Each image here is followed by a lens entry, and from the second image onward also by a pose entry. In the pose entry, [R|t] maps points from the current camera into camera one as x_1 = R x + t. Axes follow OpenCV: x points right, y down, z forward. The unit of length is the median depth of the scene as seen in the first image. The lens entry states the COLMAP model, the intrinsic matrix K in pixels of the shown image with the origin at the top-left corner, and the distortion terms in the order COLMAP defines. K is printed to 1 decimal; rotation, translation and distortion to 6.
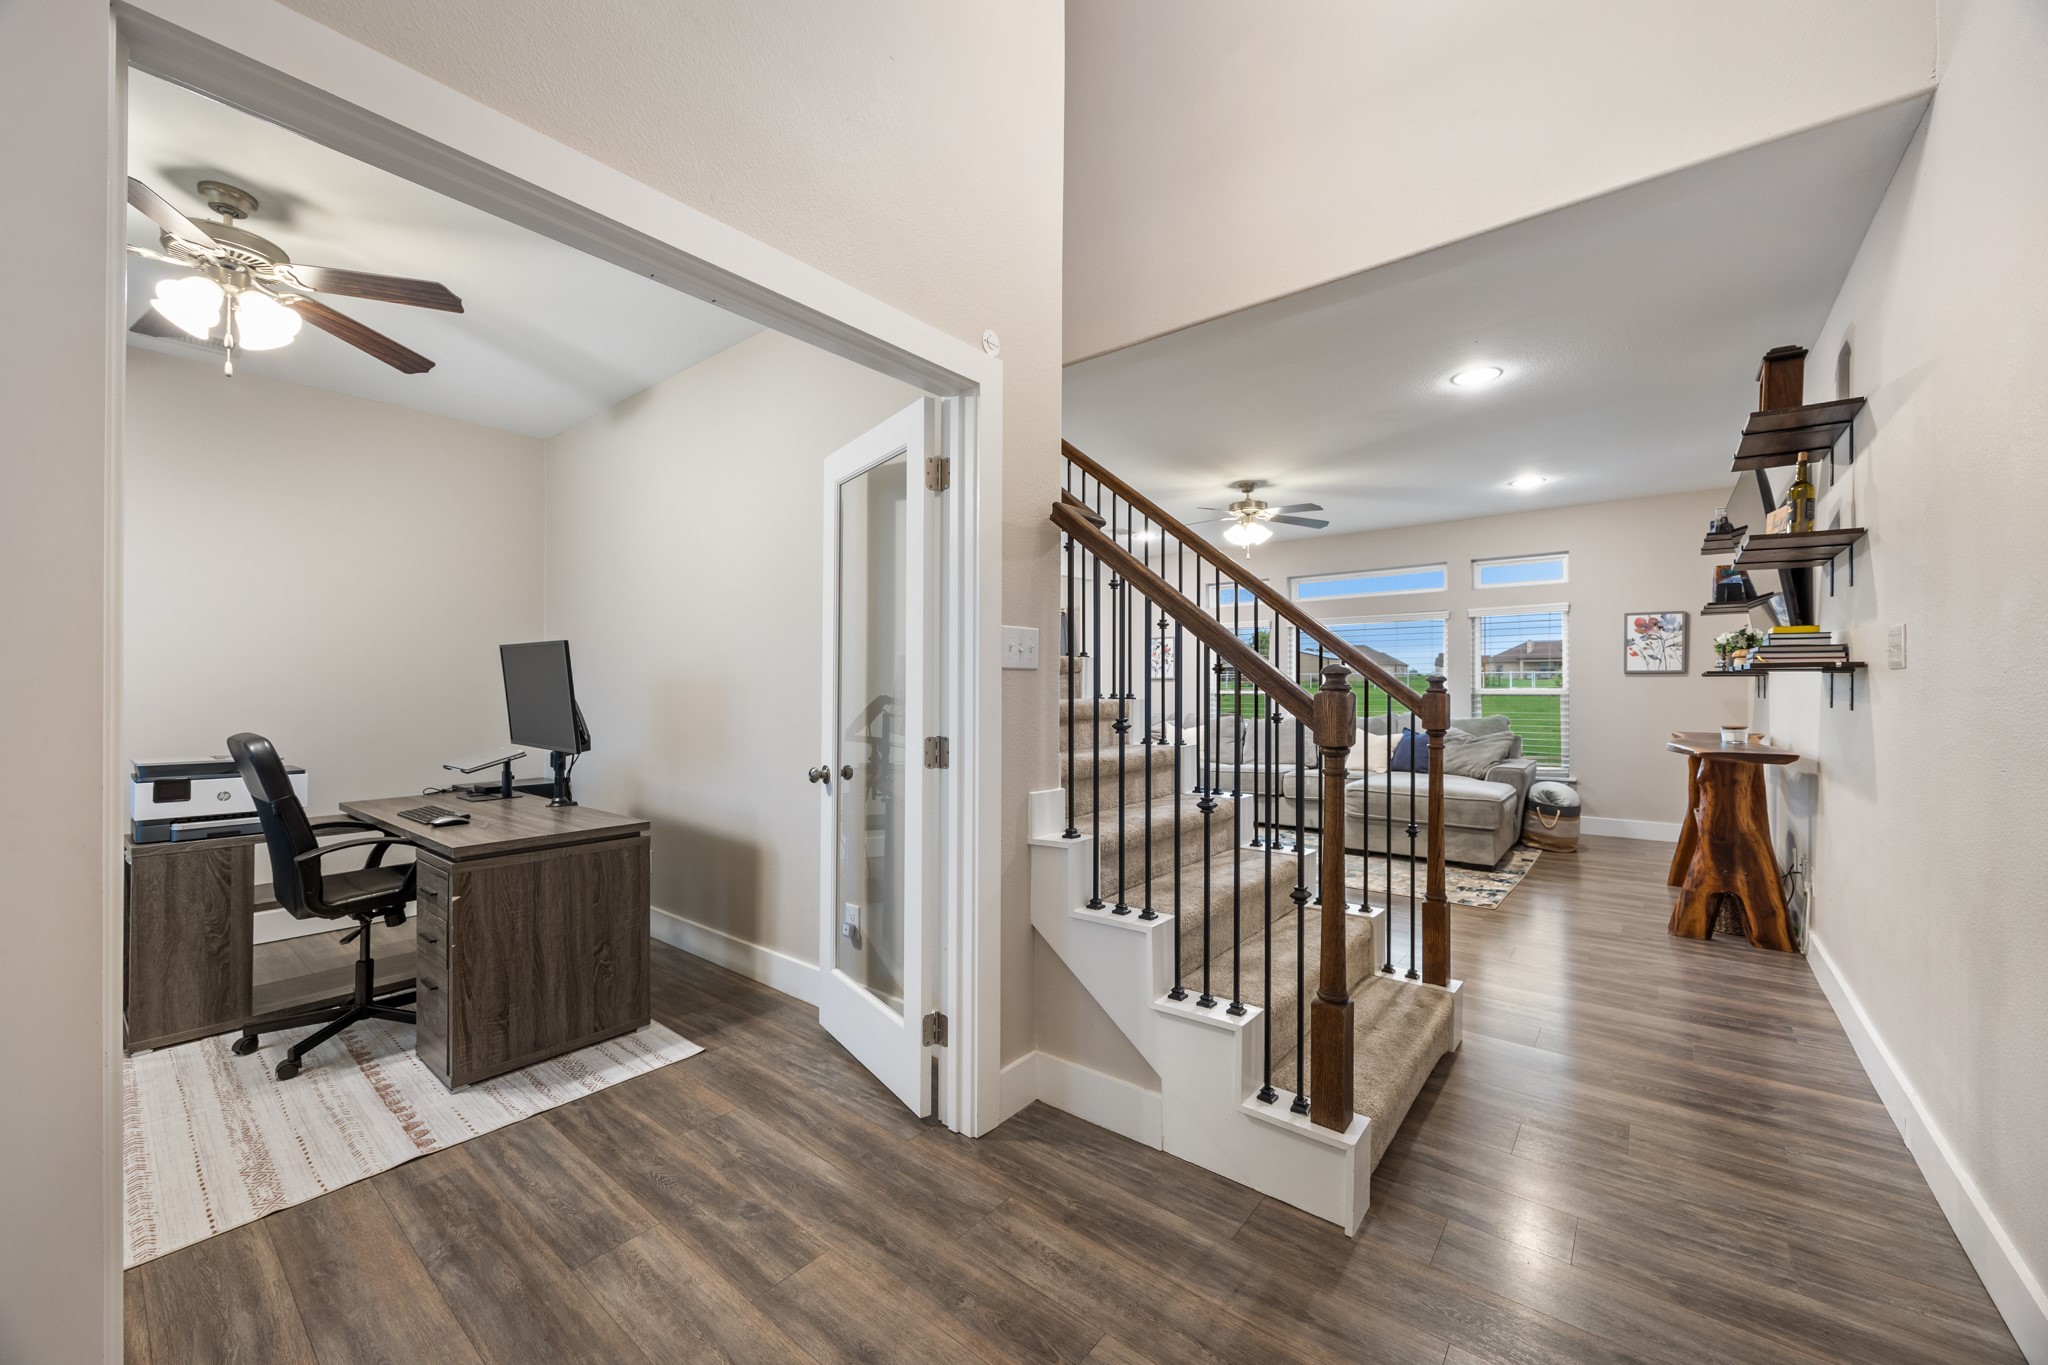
lens RADIAL K [[783.9, 0, 1028.7], [0, 783.9, 682.9], [0, 0, 1]] dist [0.000725, -0.000646]
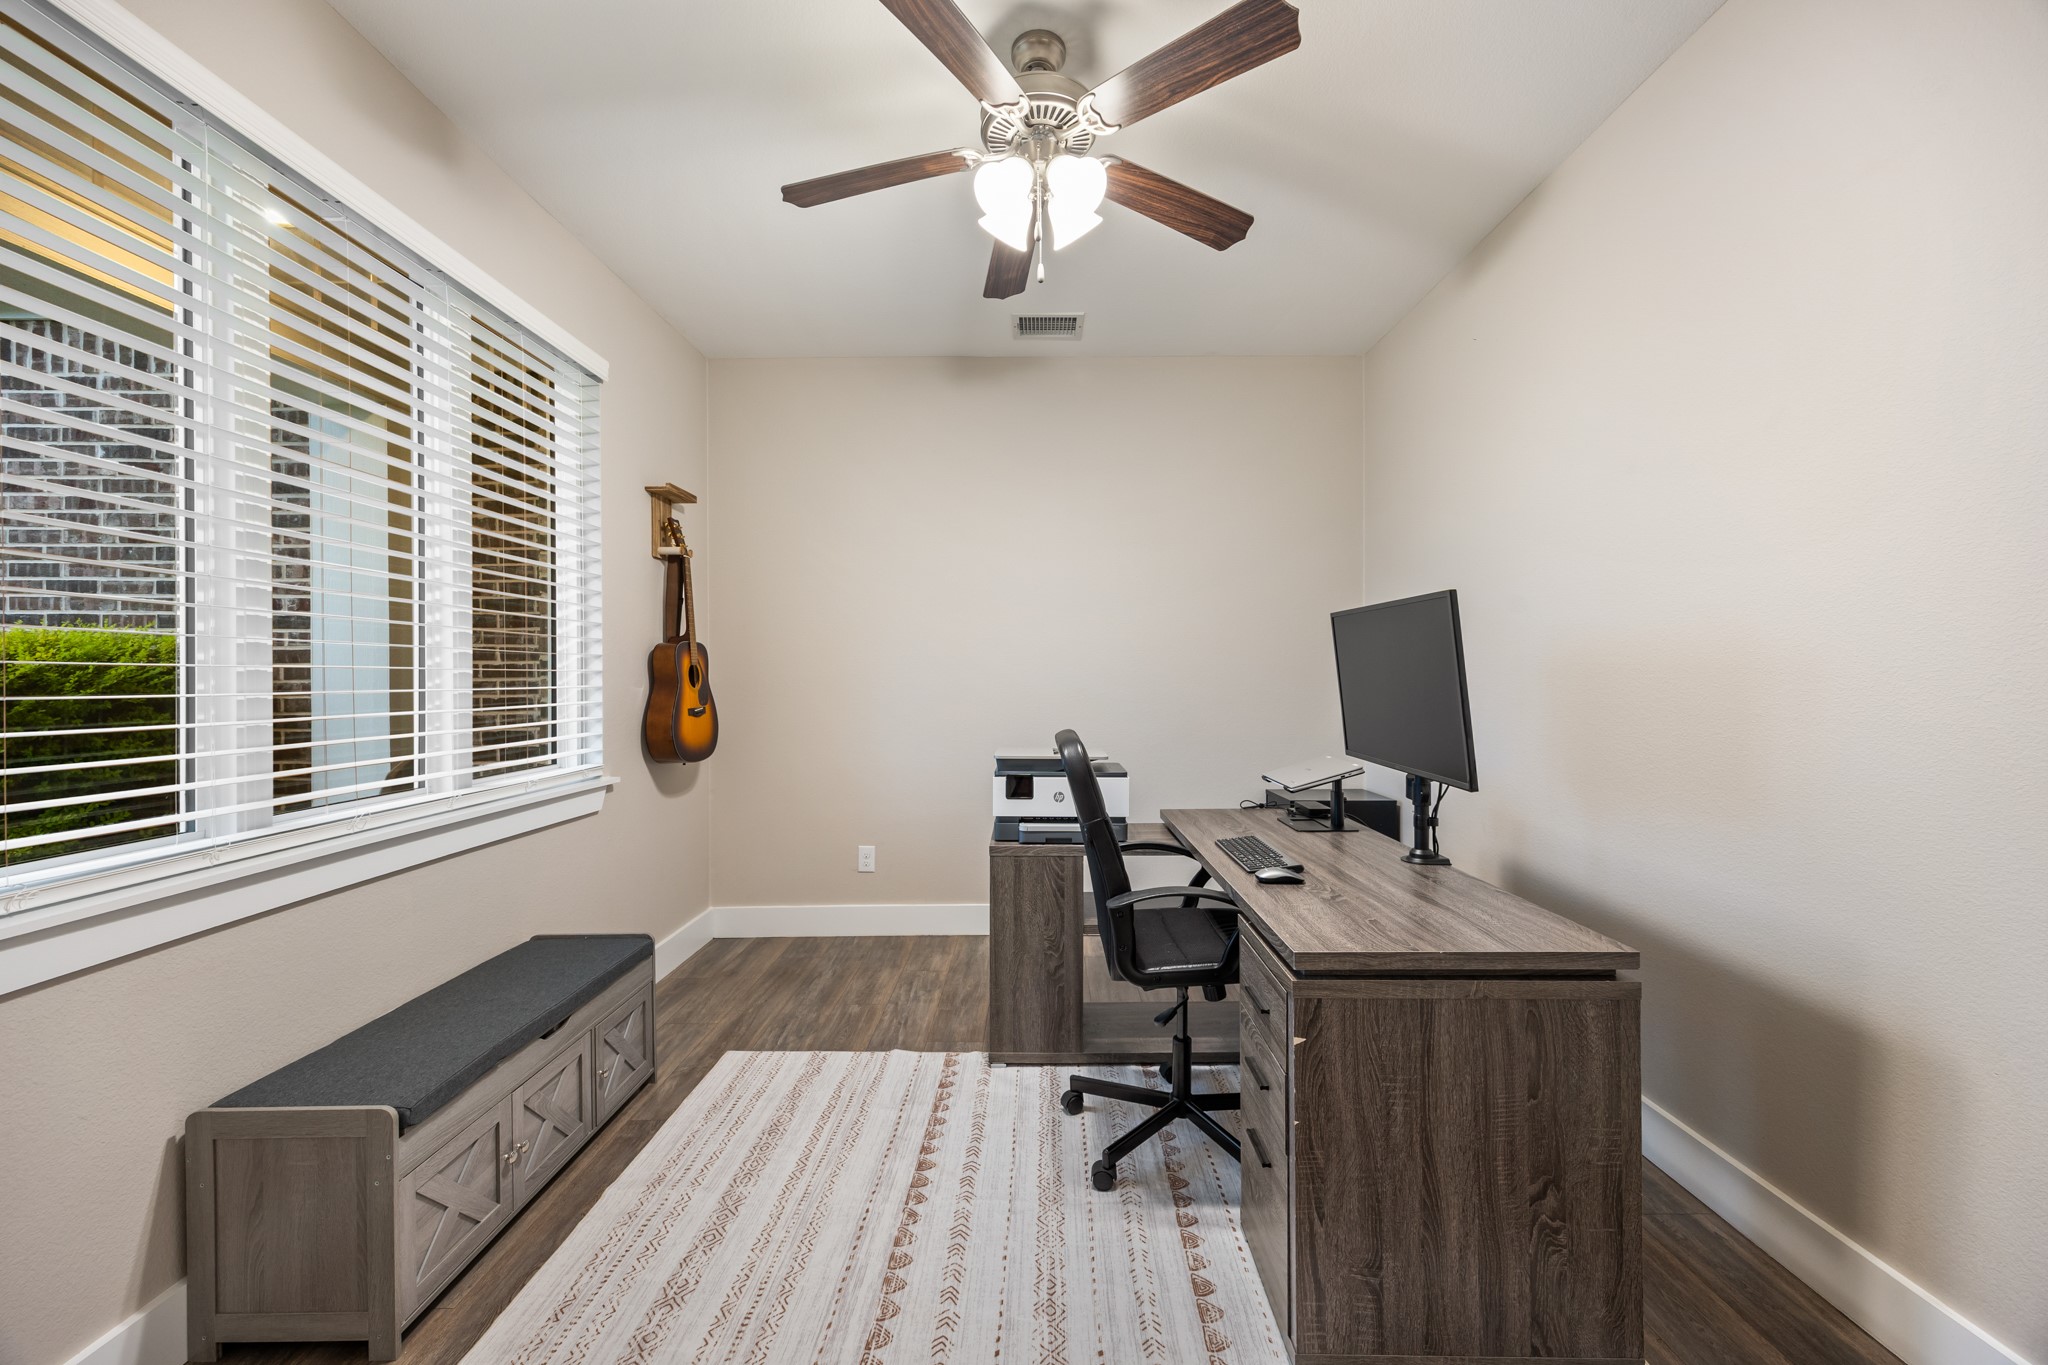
lens RADIAL K [[783.9, 0, 1028.7], [0, 783.9, 682.9], [0, 0, 1]] dist [0.000725, -0.000646]
pose [[0.616477, 0.004212, -0.787362, -0.361498], [0.009881, 0.999866, 0.013085, 0.002455], [0.787311, -0.015847, 0.616352, 0.444115]]
